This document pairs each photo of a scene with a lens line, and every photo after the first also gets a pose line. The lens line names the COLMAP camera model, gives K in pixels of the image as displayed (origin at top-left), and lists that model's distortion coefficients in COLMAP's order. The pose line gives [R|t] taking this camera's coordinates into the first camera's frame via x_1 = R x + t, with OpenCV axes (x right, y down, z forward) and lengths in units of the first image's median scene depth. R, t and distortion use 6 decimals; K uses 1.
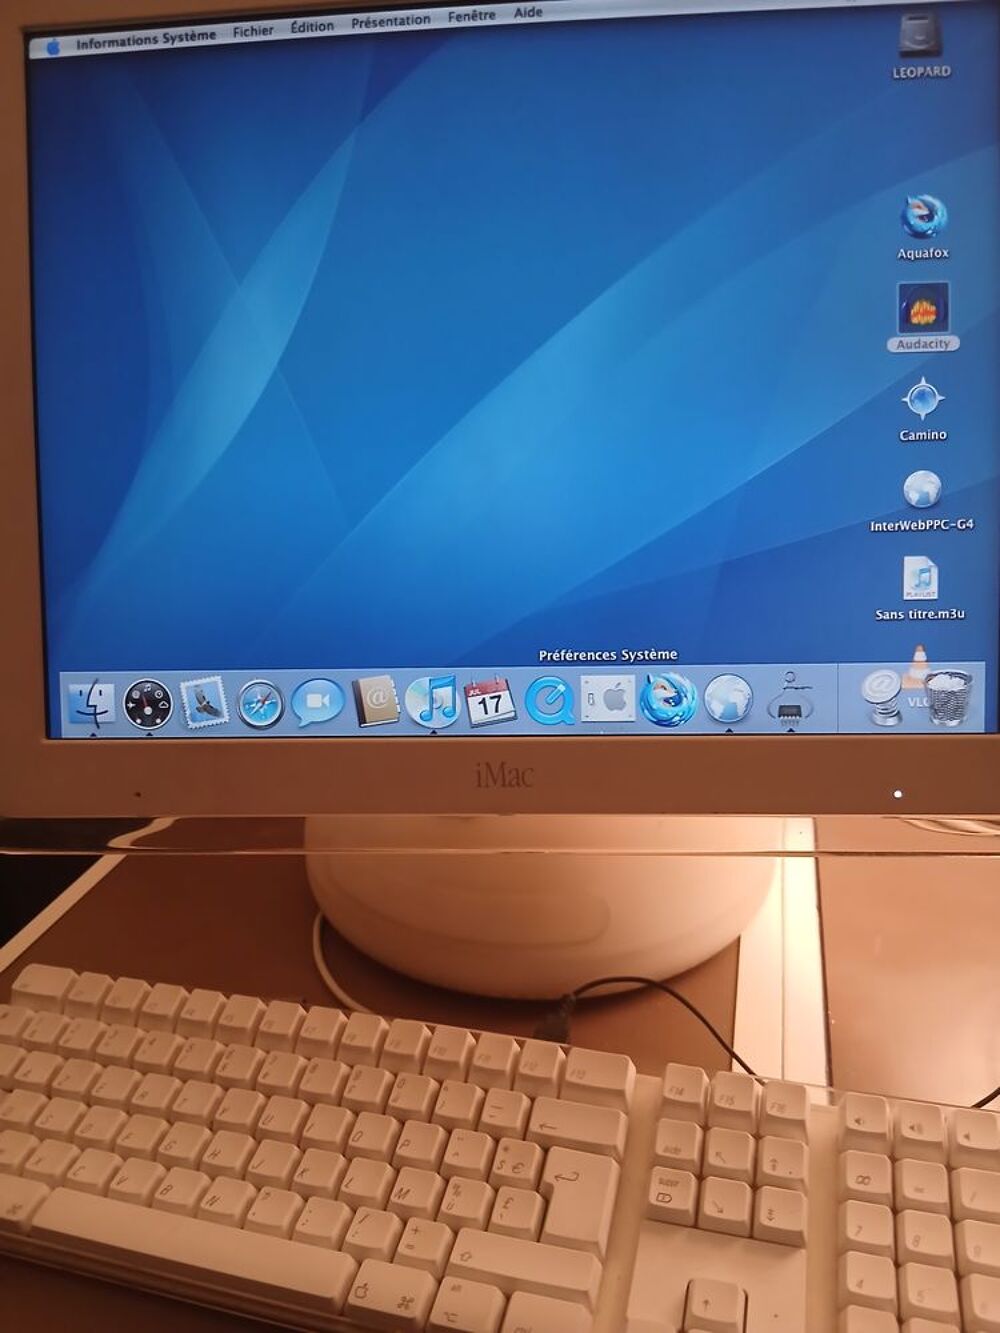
lens RADIAL K [[1007.4, 0, 495.5], [0, 1007.4, 670.4], [0, 0, 1]] dist [0.055077, -0.121883]
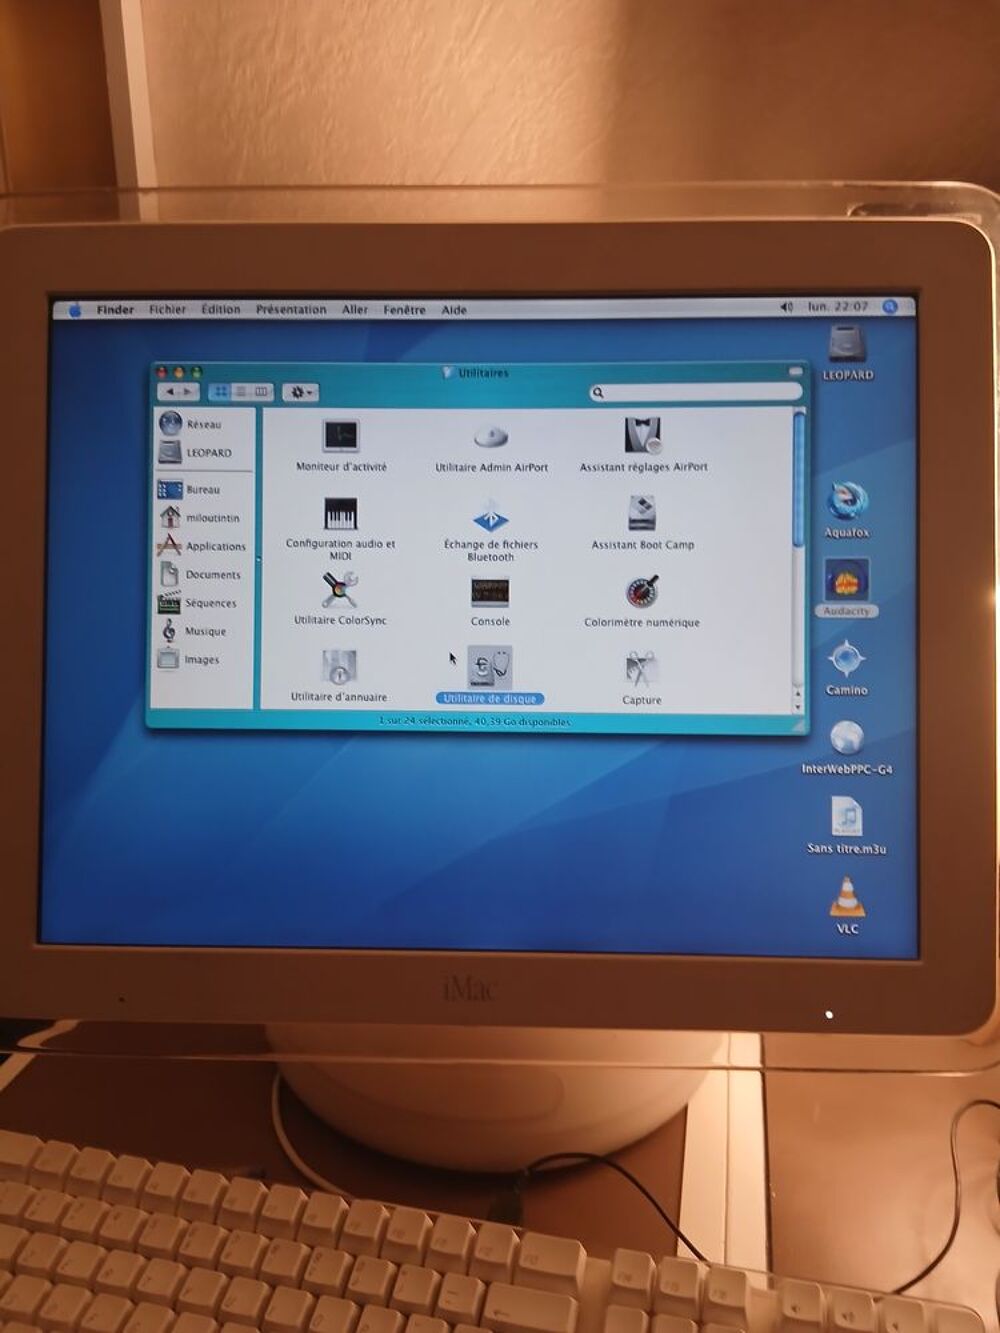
lens RADIAL K [[1007.4, 0, 489.5], [0, 1007.4, 664.6], [0, 0, 1]] dist [0.055077, -0.121883]
pose [[0.998917, 0.024685, 0.039448, -0.019189], [-0.021245, 0.996123, -0.085365, -0.133276], [-0.041403, 0.084434, 0.995569, -0.094262]]
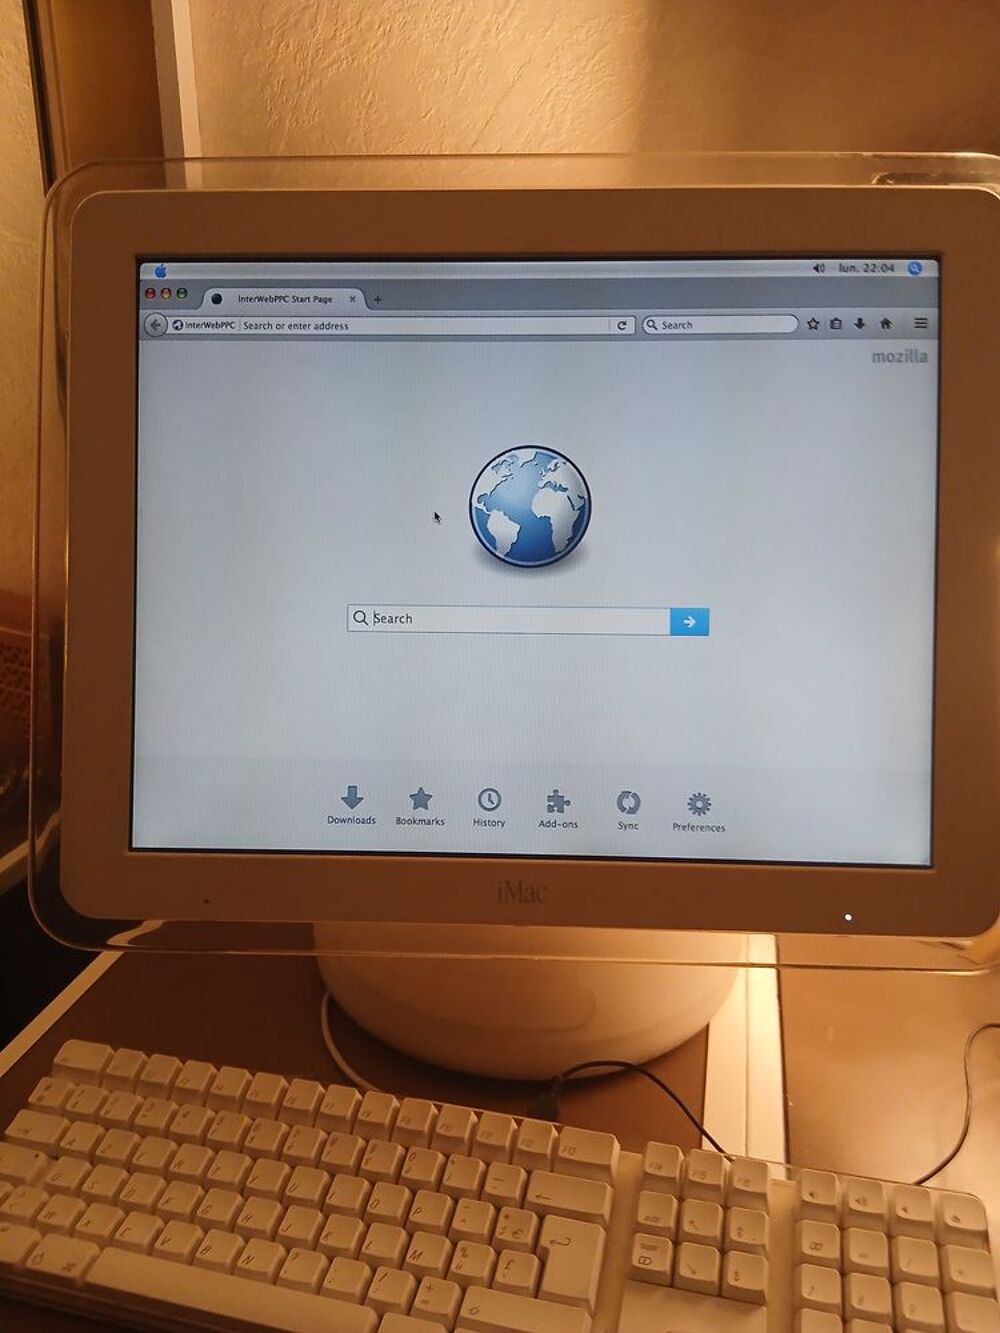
lens RADIAL K [[1007.4, 0, 494.0], [0, 1007.4, 670.9], [0, 0, 1]] dist [0.055077, -0.121883]
pose [[0.998912, 0.030297, 0.035456, -0.065735], [-0.028185, 0.997882, -0.058634, -0.075973], [-0.037157, 0.057570, 0.997650, -0.178190]]
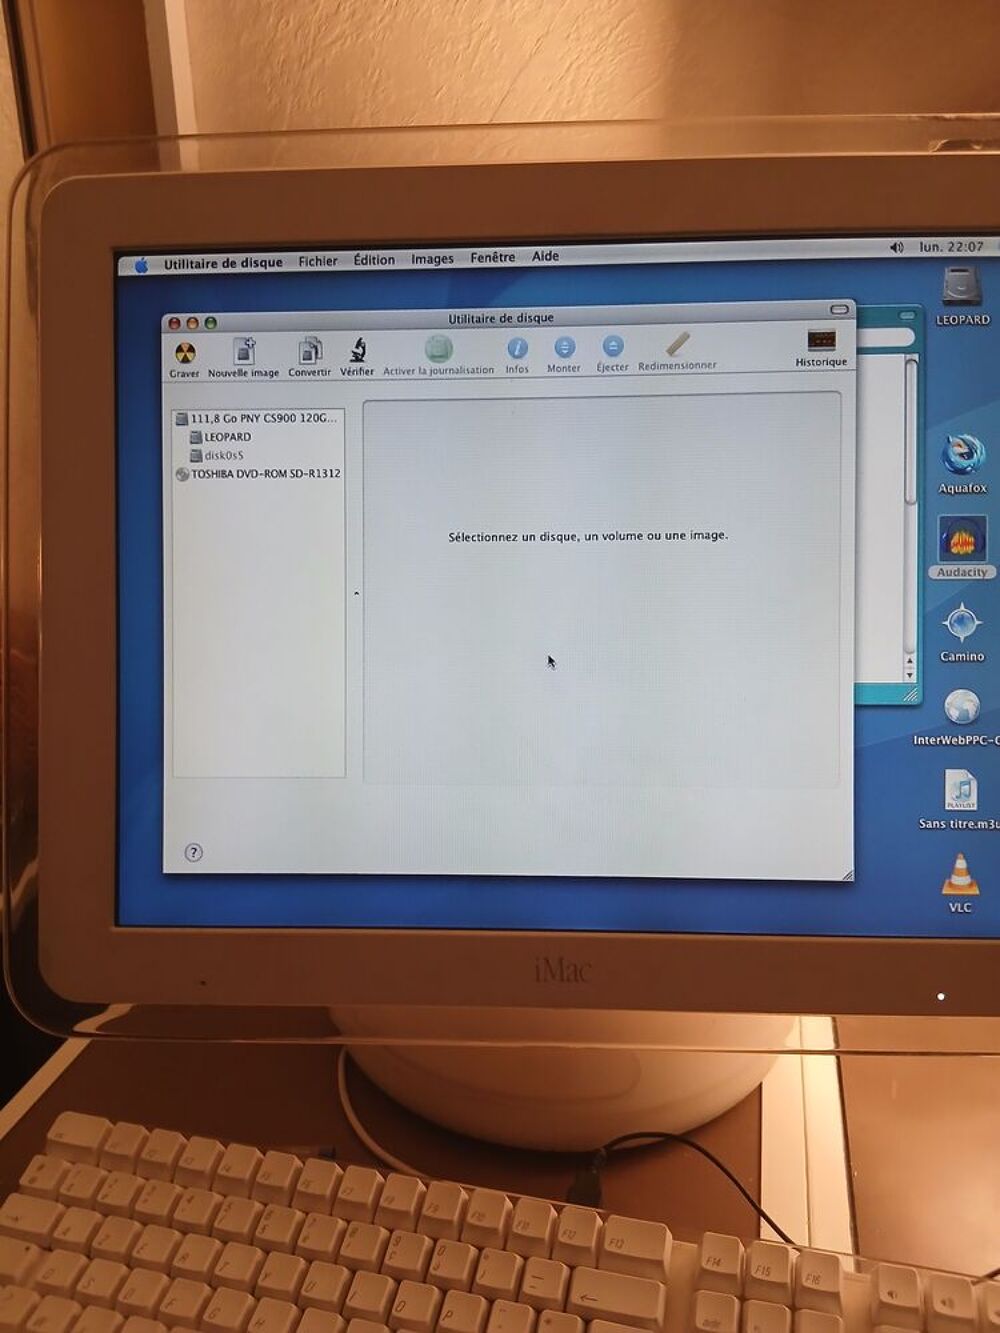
lens RADIAL K [[1007.4, 0, 495.5], [0, 1007.4, 671.3], [0, 0, 1]] dist [0.055077, -0.121883]
pose [[0.999647, 0.015746, 0.021415, -0.078062], [-0.014646, 0.998611, -0.050606, -0.133402], [-0.022182, 0.050275, 0.998489, -0.043814]]
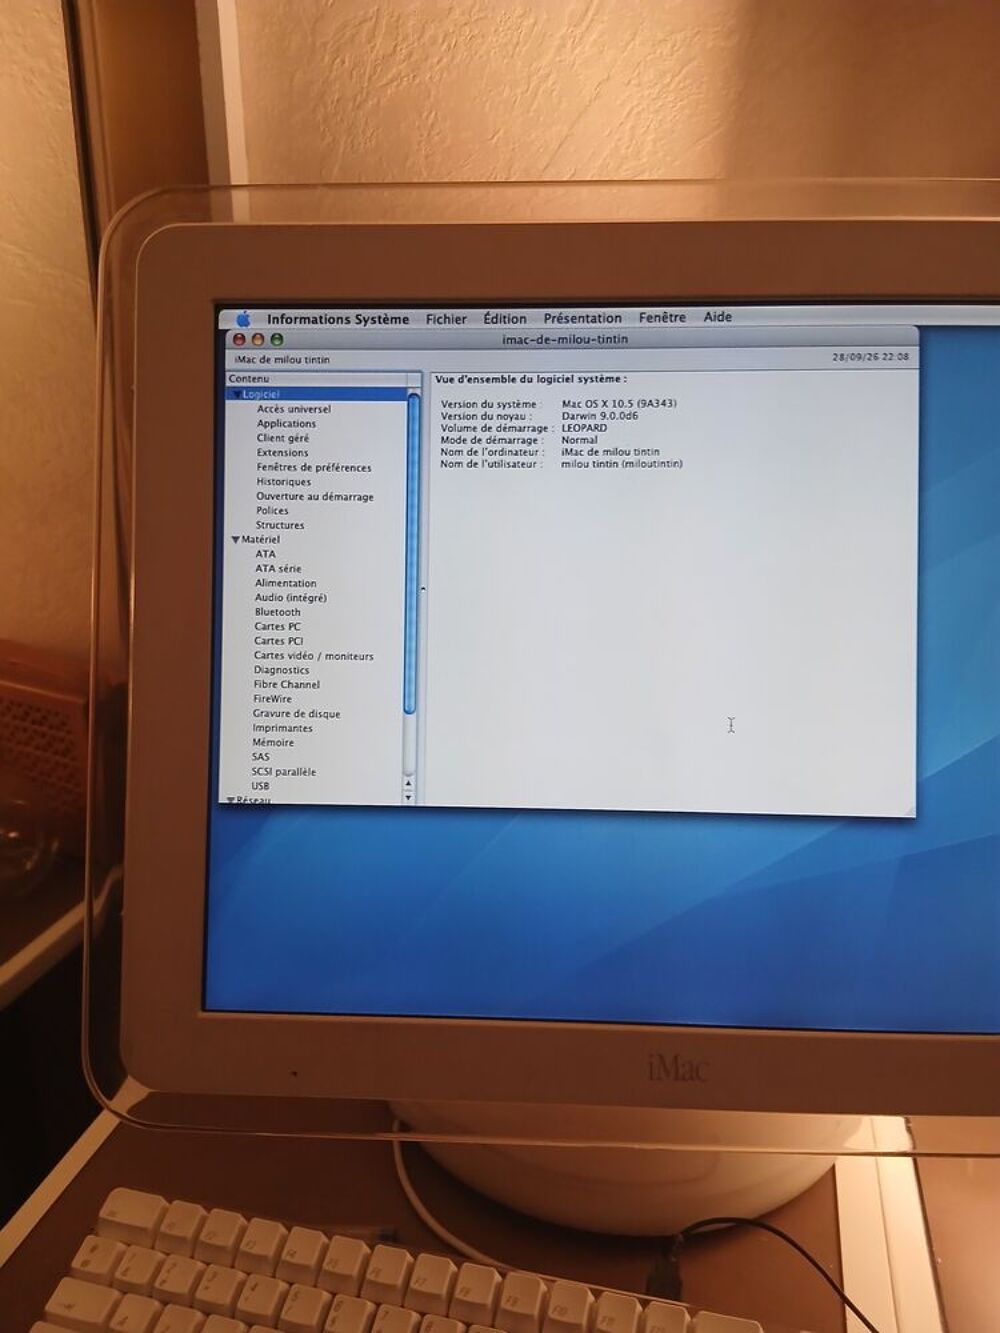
lens RADIAL K [[1007.4, 0, 492.2], [0, 1007.4, 670.9], [0, 0, 1]] dist [0.055077, -0.121883]
pose [[0.999236, 0.030441, 0.024504, -0.184682], [-0.028499, 0.996698, -0.076032, -0.178102], [-0.026738, 0.075275, 0.996804, -0.001226]]
